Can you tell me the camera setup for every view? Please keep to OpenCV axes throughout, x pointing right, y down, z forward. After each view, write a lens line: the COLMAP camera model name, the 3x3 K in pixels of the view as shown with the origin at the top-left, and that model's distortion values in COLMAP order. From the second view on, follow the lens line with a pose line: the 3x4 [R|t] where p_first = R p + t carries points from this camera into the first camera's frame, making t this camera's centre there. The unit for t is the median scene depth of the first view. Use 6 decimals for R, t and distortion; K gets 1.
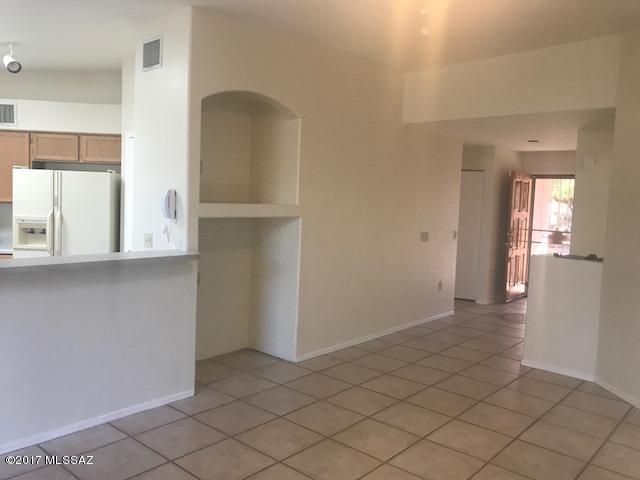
lens RADIAL K [[514.7, 0, 320.5], [0, 514.7, 240.1], [0, 0, 1]] dist [-0.002413, -0.008739]
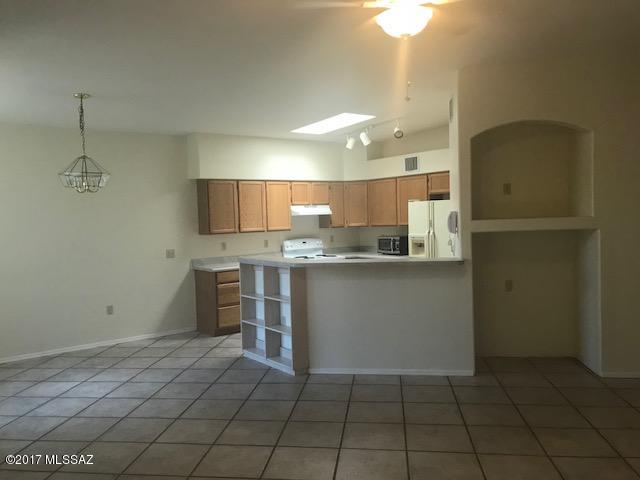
lens RADIAL K [[514.7, 0, 317.4], [0, 514.7, 240.0], [0, 0, 1]] dist [-0.002413, -0.008739]
pose [[0.537323, -0.016213, -0.843221, 0.502765], [-0.015408, 0.999460, -0.029035, 0.014564], [0.843236, 0.028594, 0.536783, 0.009249]]
